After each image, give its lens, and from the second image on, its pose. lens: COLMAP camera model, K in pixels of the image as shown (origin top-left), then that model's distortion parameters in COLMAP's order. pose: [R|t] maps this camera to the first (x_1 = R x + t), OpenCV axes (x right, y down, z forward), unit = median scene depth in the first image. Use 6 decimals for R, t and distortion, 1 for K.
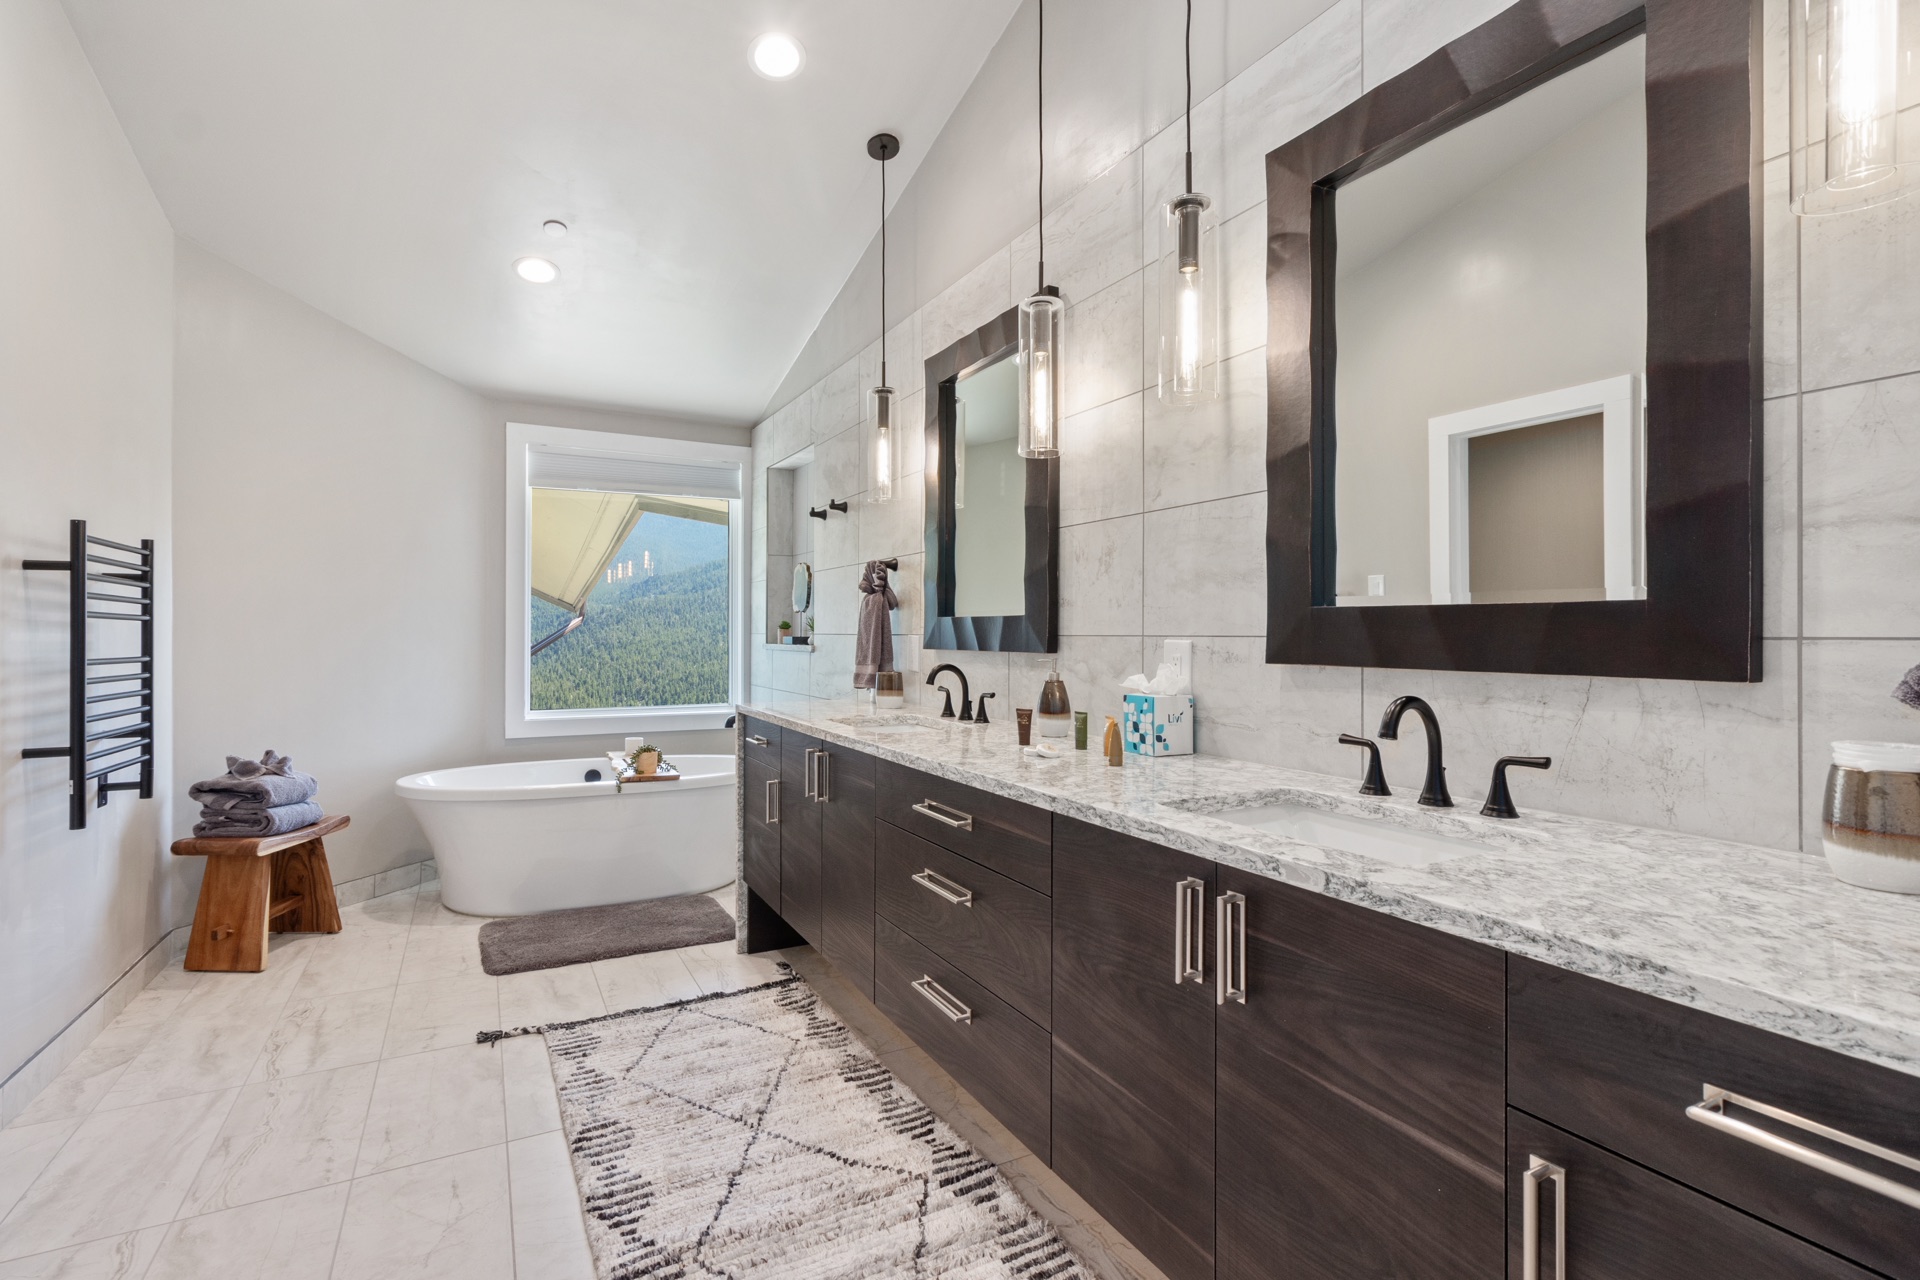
lens RADIAL K [[905.0, 0, 950.9], [0, 905.0, 651.2], [0, 0, 1]] dist [-0.005000, 0.001436]
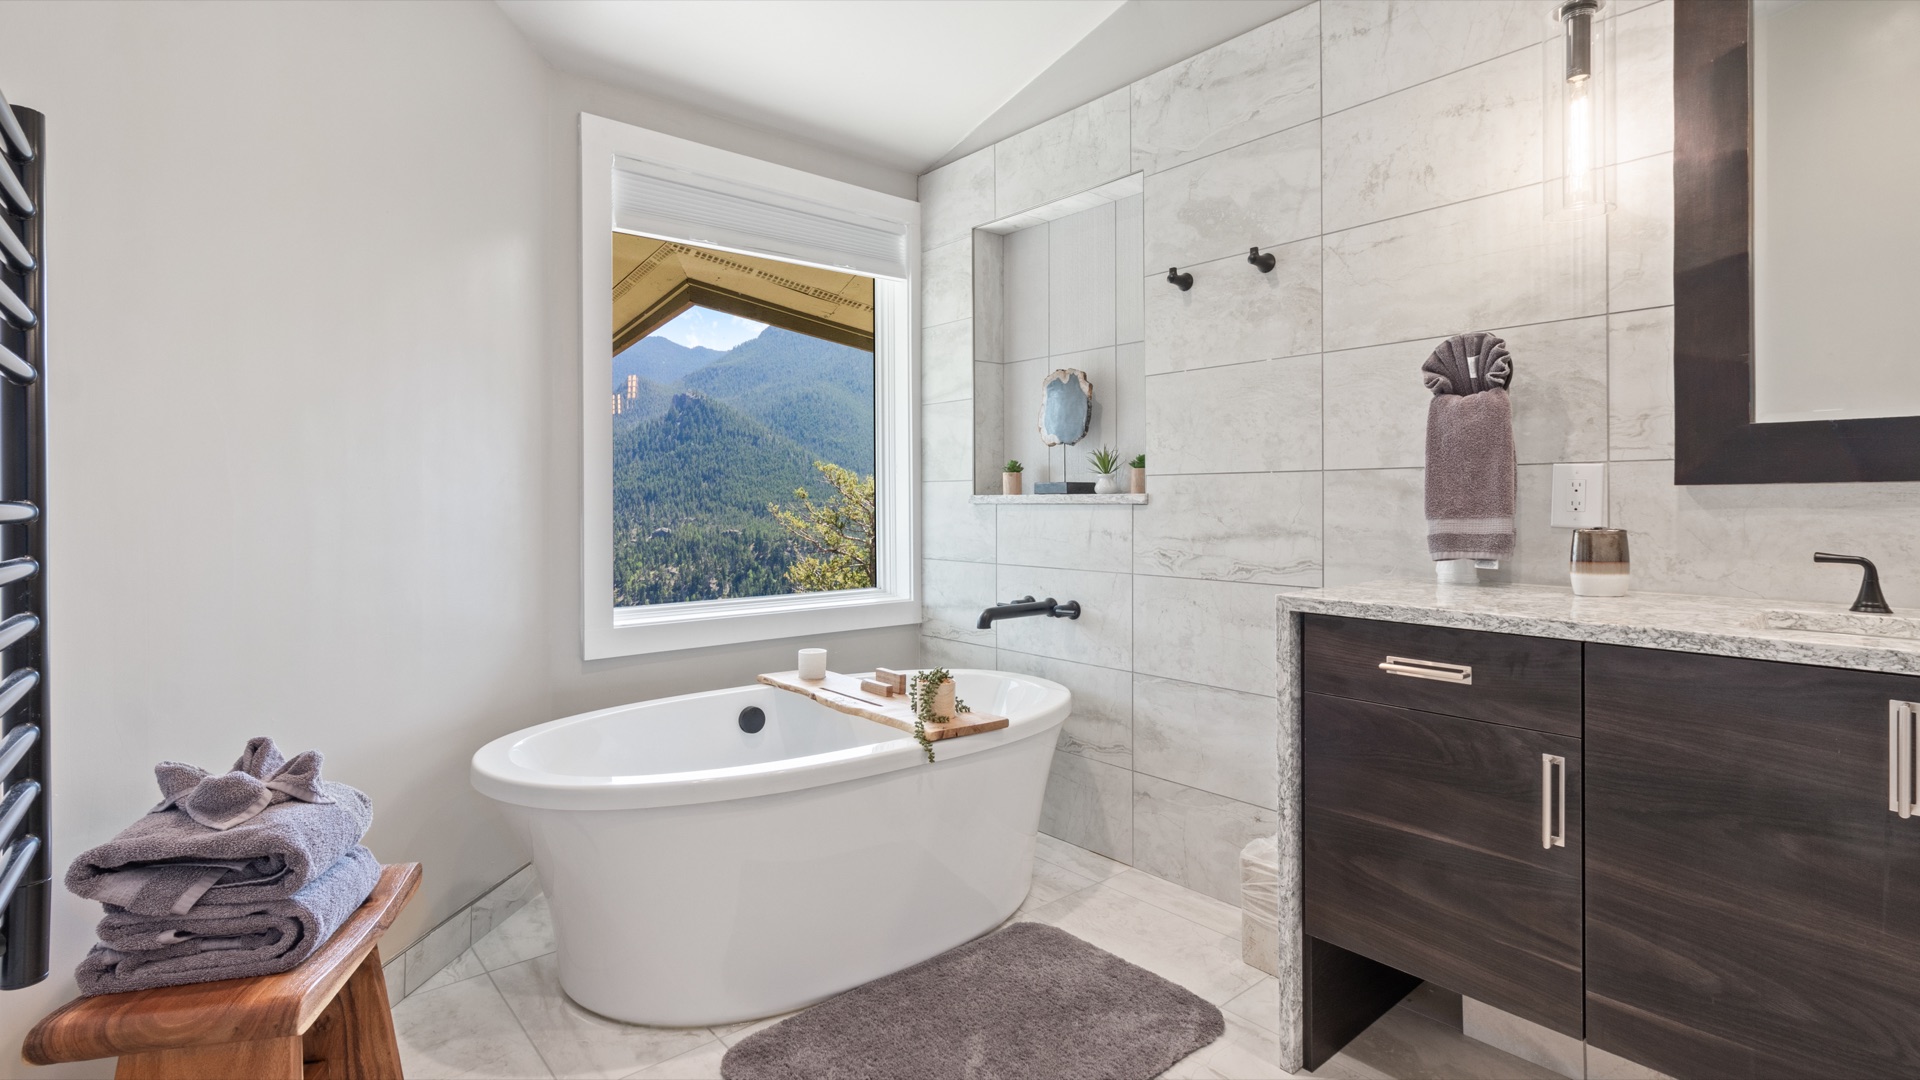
lens RADIAL K [[922.3, 0, 954.6], [0, 922.3, 521.4], [0, 0, 1]] dist [0.011969, -0.000868]
pose [[0.978740, -0.014046, 0.204625, -0.543545], [0.014146, 0.999899, 0.000975, 0.014282], [-0.204618, 0.001940, 0.978840, 0.531561]]
